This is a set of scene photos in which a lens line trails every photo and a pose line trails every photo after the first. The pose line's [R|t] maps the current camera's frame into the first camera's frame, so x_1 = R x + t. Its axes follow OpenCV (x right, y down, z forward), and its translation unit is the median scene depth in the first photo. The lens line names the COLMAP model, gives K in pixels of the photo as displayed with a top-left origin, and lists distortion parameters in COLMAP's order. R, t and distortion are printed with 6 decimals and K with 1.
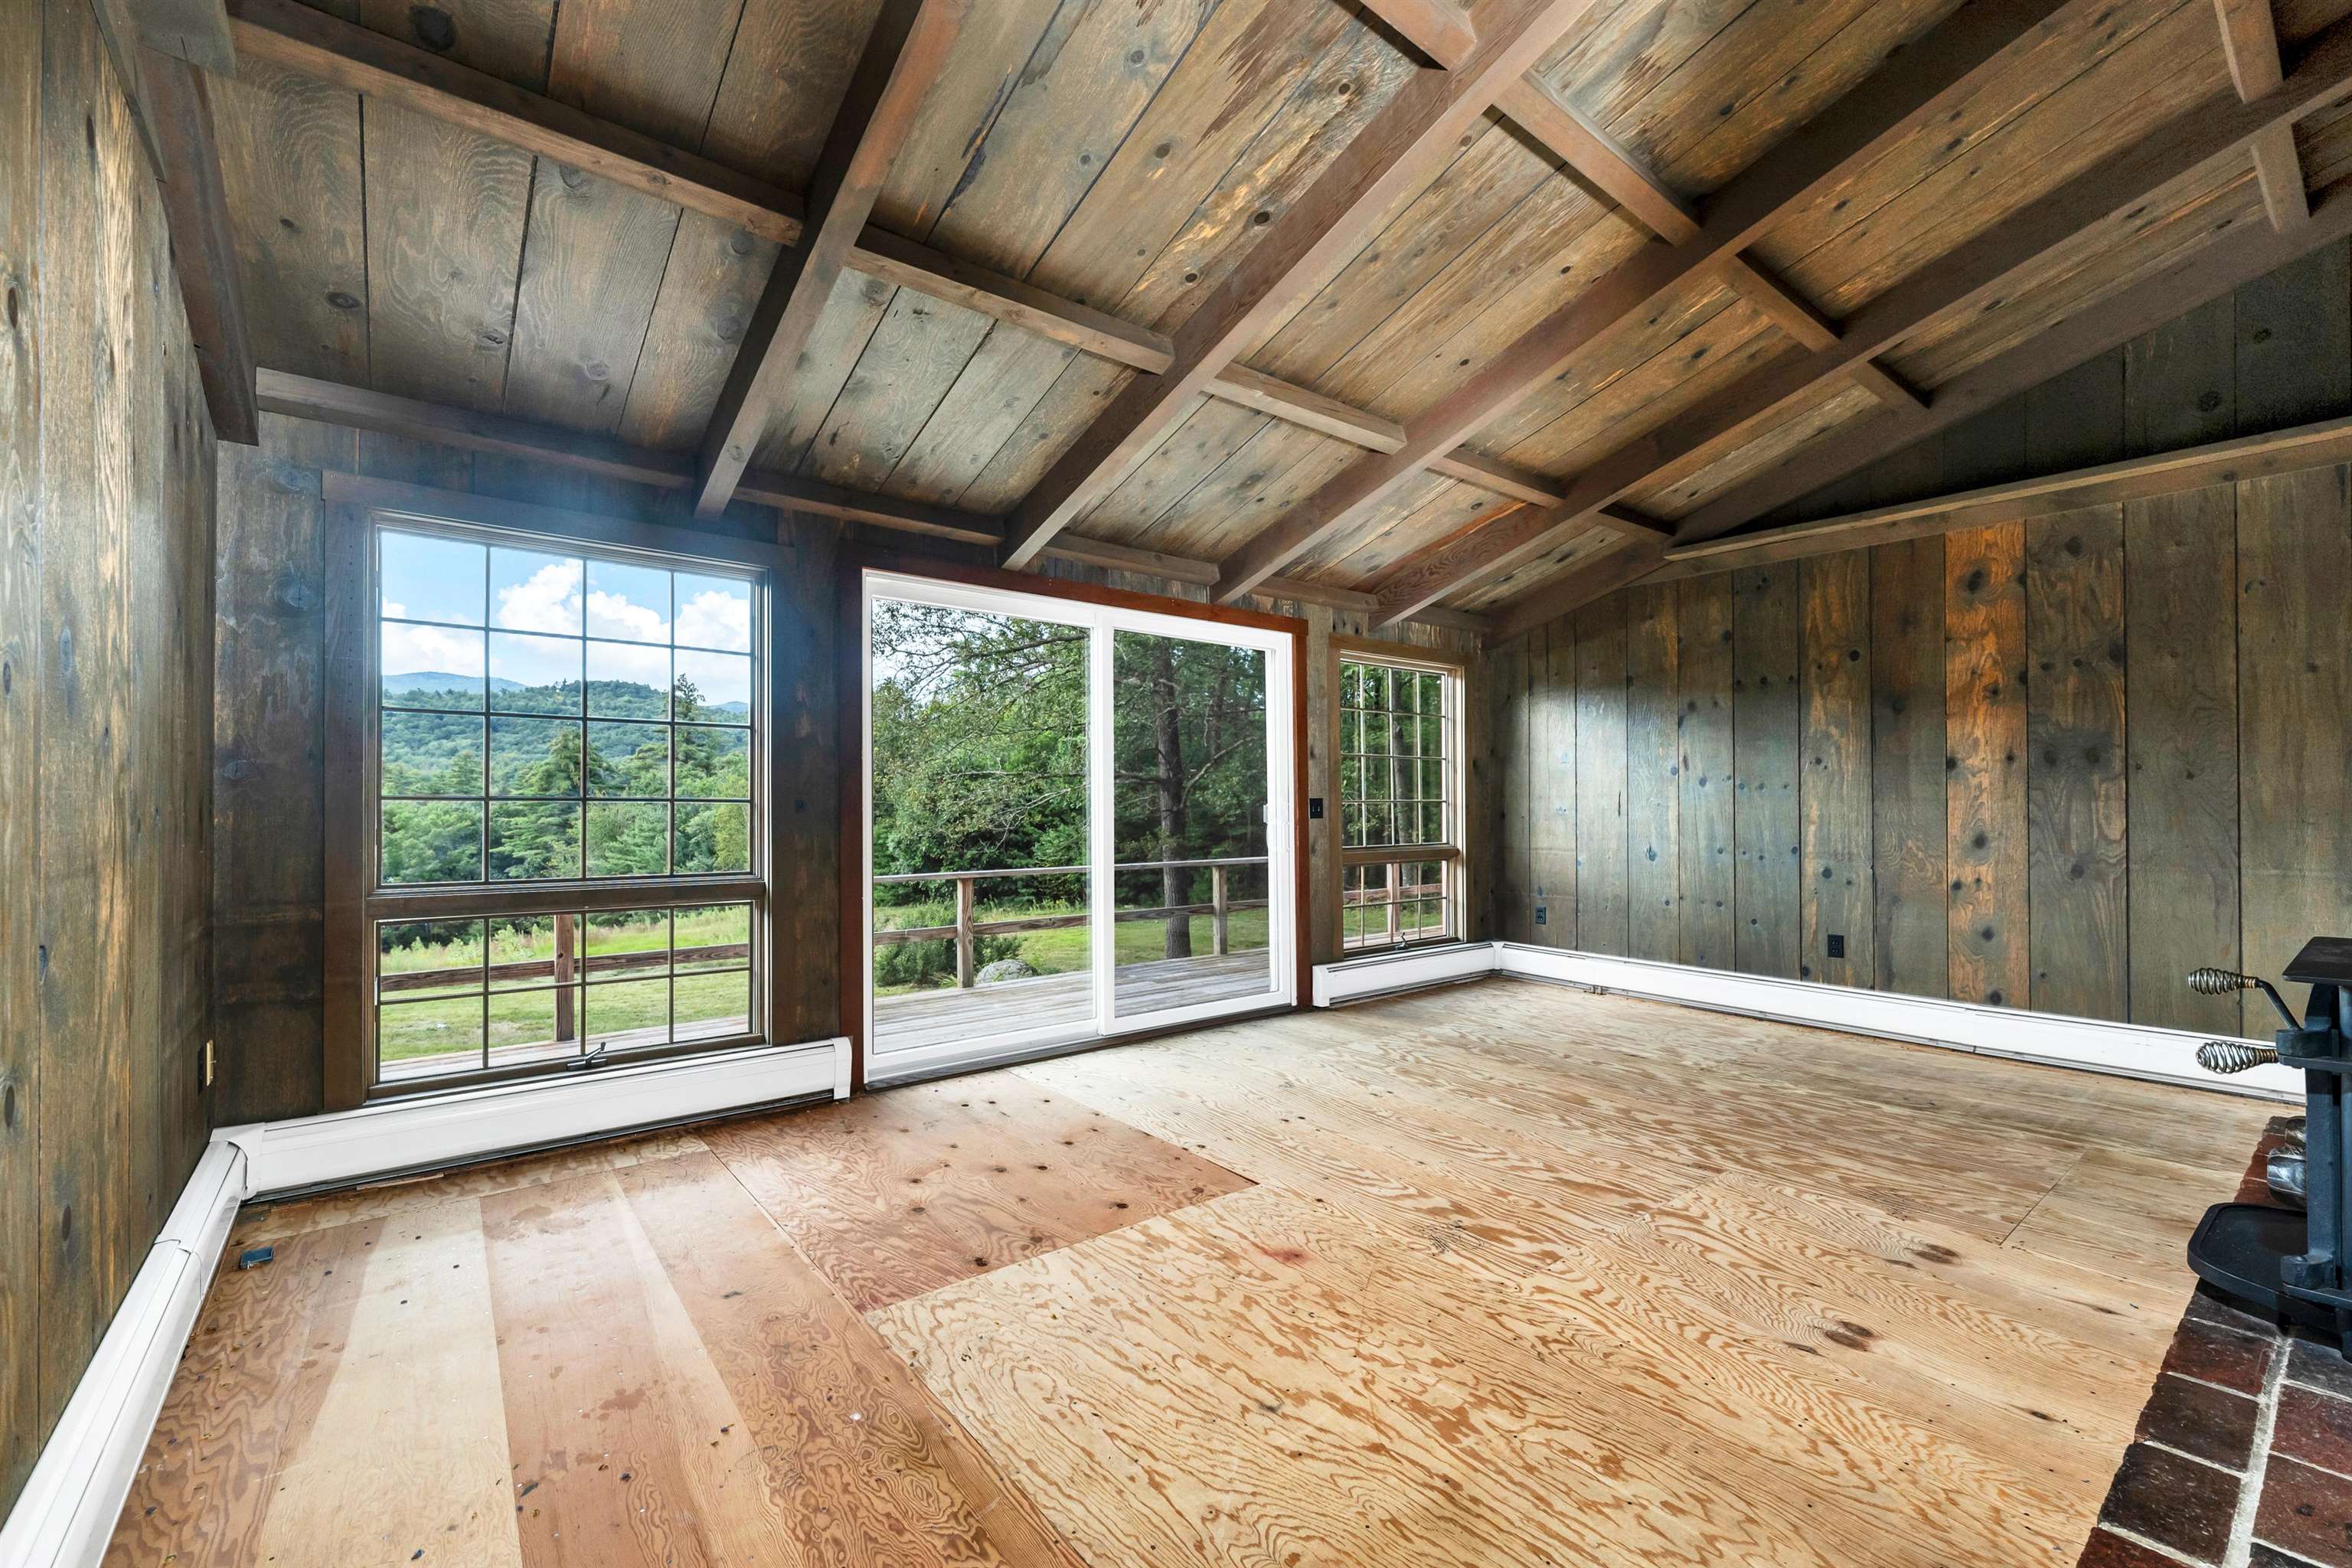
lens RADIAL K [[998.7, 0, 1186.0], [0, 998.7, 801.3], [0, 0, 1]] dist [0.000758, -0.000139]
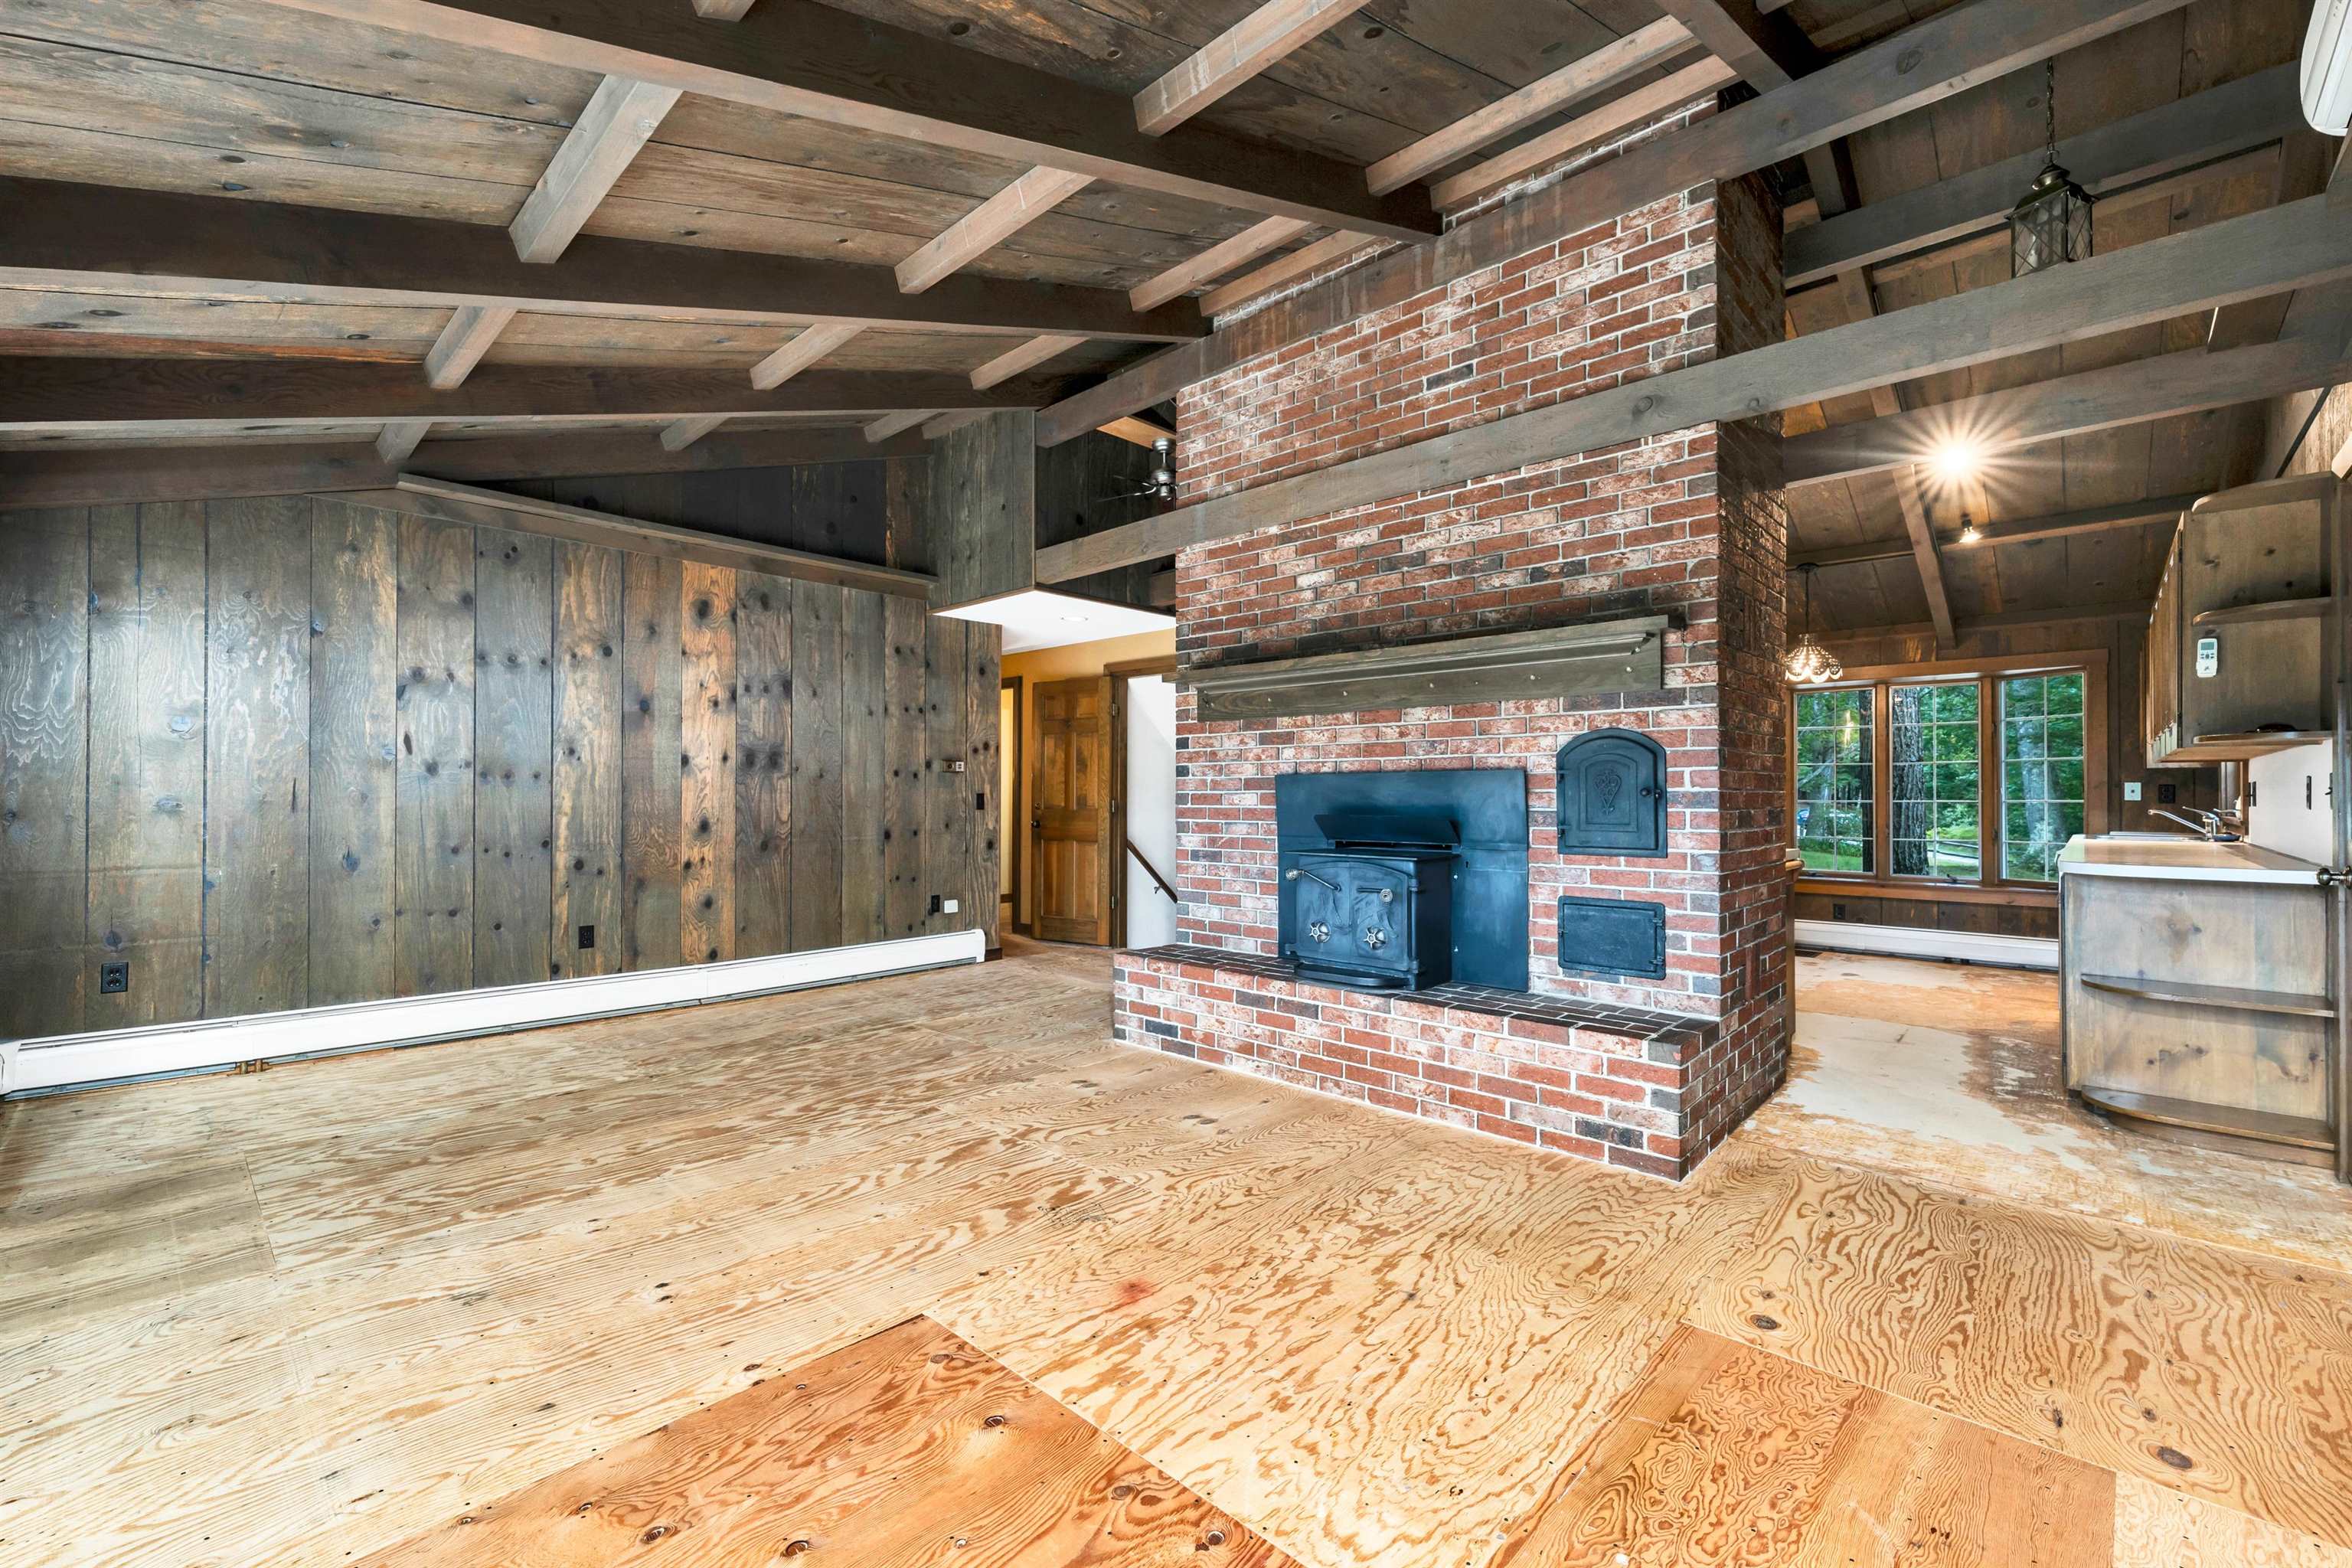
lens RADIAL K [[965.0, 0, 1176.6], [0, 965.0, 800.2], [0, 0, 1]] dist [0.003604, 0.000179]
pose [[-0.138694, -0.005495, 0.990320, -0.563417], [-0.004964, 0.999976, 0.004854, -0.000092], [-0.990323, -0.004243, -0.138718, 0.785587]]
